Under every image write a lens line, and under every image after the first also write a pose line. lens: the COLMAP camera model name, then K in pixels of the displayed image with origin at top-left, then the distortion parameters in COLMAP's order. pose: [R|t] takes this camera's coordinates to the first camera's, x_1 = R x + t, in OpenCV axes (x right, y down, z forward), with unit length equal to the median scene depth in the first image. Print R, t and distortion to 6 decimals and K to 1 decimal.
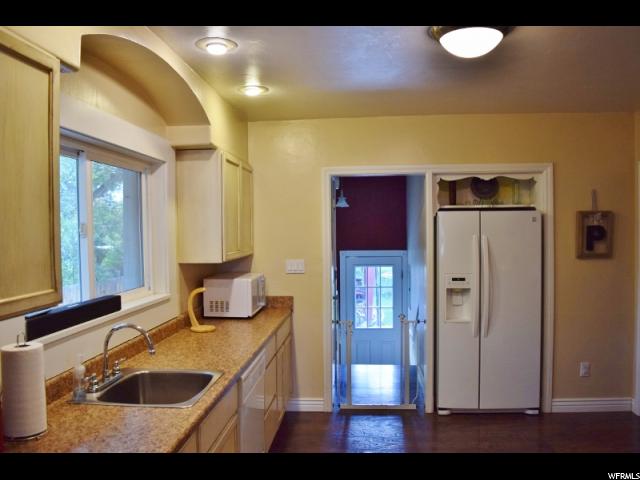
lens RADIAL K [[498.8, 0, 320.0], [0, 498.8, 240.0], [0, 0, 1]] dist [-0.092776, 0.009999]
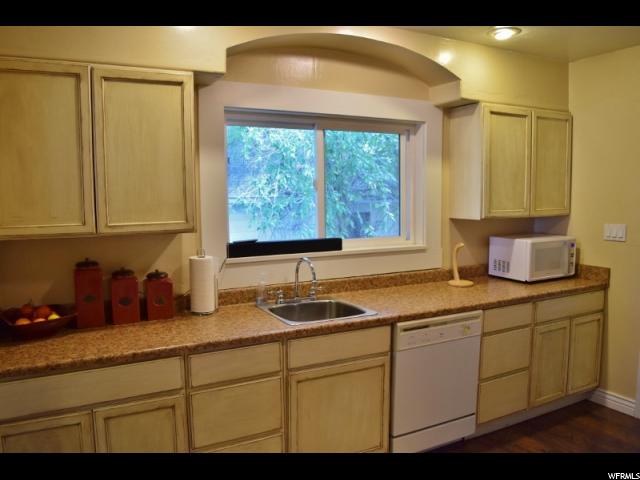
lens RADIAL K [[498.8, 0, 320.0], [0, 498.8, 240.0], [0, 0, 1]] dist [-0.092776, 0.009999]
pose [[0.525670, 0.086541, -0.846275, 0.386961], [-0.018086, 0.995724, 0.090589, 0.002702], [0.850496, -0.032314, 0.524988, 0.183533]]
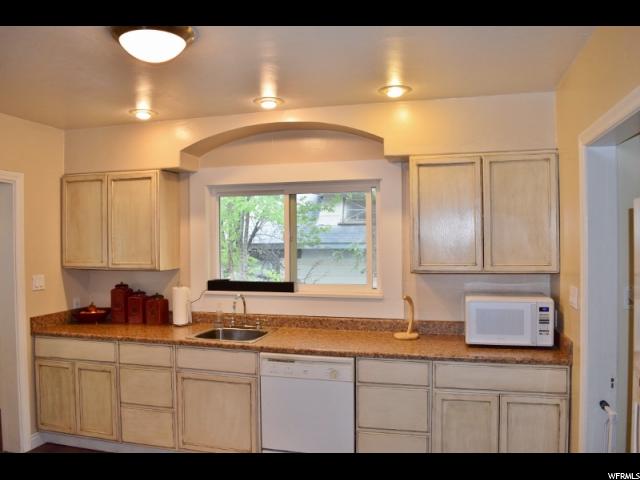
lens RADIAL K [[498.8, 0, 320.0], [0, 498.8, 240.0], [0, 0, 1]] dist [-0.092776, 0.009999]
pose [[-0.183941, 0.014943, -0.982824, 0.660053], [-0.014964, 0.999726, 0.018001, -0.027881], [0.982823, 0.018018, -0.183667, 0.835586]]
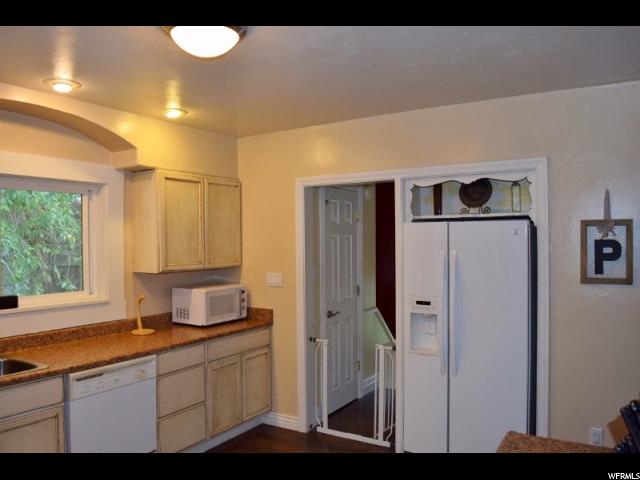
lens RADIAL K [[498.8, 0, 320.0], [0, 498.8, 240.0], [0, 0, 1]] dist [-0.092776, 0.009999]
pose [[0.887807, 0.004773, -0.460192, 0.514824], [-0.013619, 0.999781, -0.015904, -0.011965], [0.460015, 0.020387, 0.887677, 0.167206]]
